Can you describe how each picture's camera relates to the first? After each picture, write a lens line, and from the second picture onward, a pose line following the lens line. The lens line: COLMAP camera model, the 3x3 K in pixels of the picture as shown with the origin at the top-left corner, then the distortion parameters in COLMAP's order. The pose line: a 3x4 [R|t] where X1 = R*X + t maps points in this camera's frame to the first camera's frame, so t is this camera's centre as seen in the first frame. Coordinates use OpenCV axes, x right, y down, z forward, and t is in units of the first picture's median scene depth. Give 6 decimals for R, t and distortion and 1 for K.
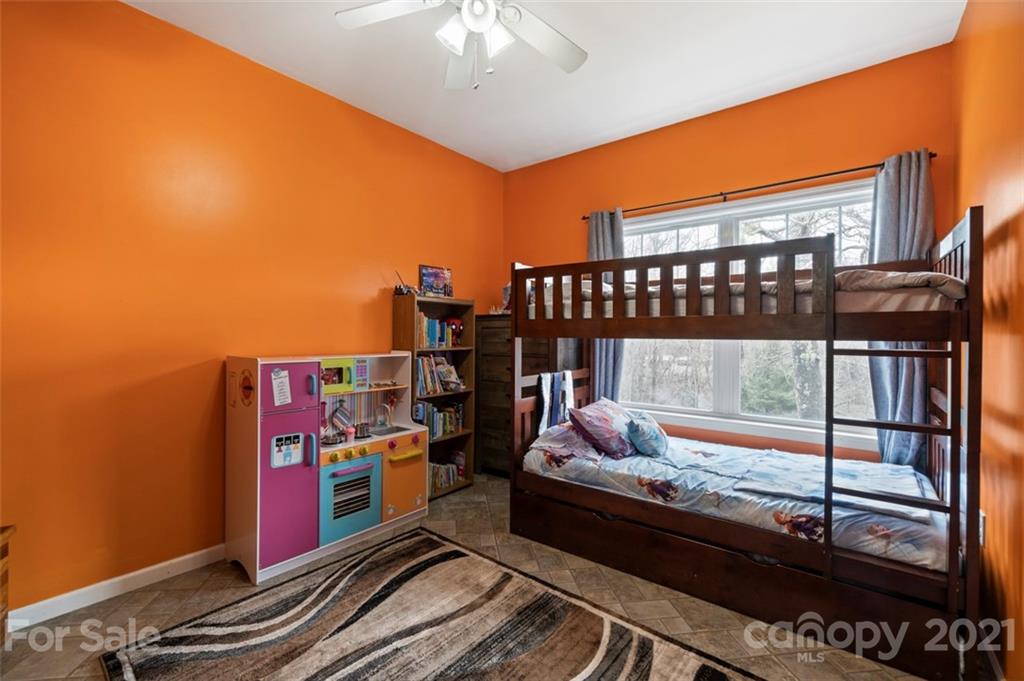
lens RADIAL K [[444.1, 0, 508.4], [0, 444.1, 338.3], [0, 0, 1]] dist [-0.003687, 0.001062]
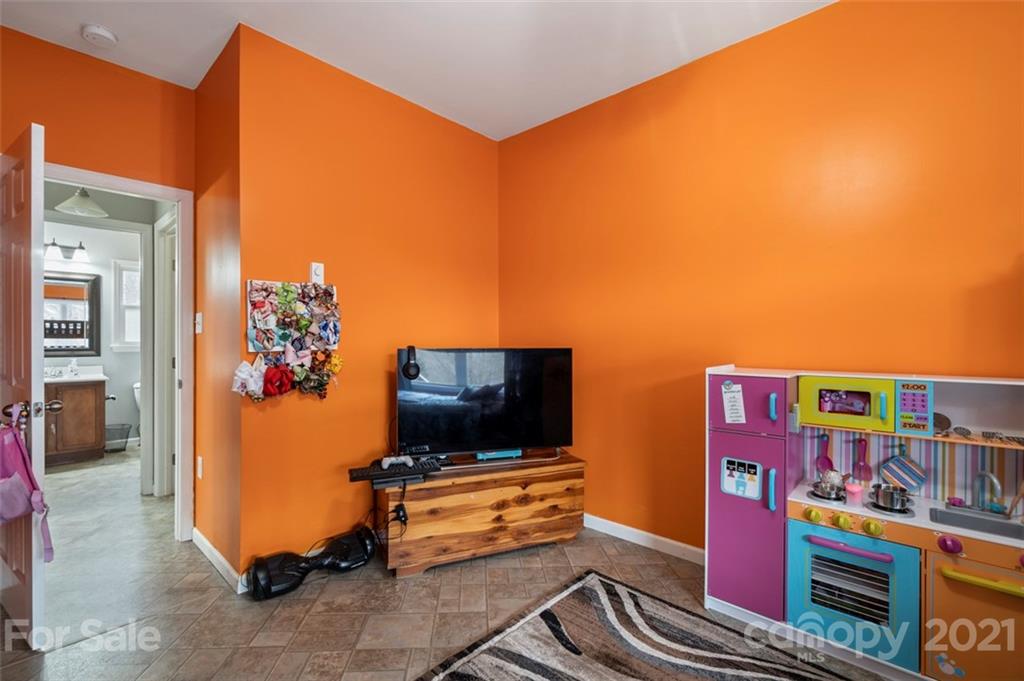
lens RADIAL K [[444.1, 0, 506.5], [0, 444.1, 346.1], [0, 0, 1]] dist [-0.003687, 0.001062]
pose [[-0.076930, -0.004693, -0.997025, 0.395799], [-0.008811, 0.999953, -0.004027, 0.005961], [0.996998, 0.008475, -0.076968, 0.627211]]
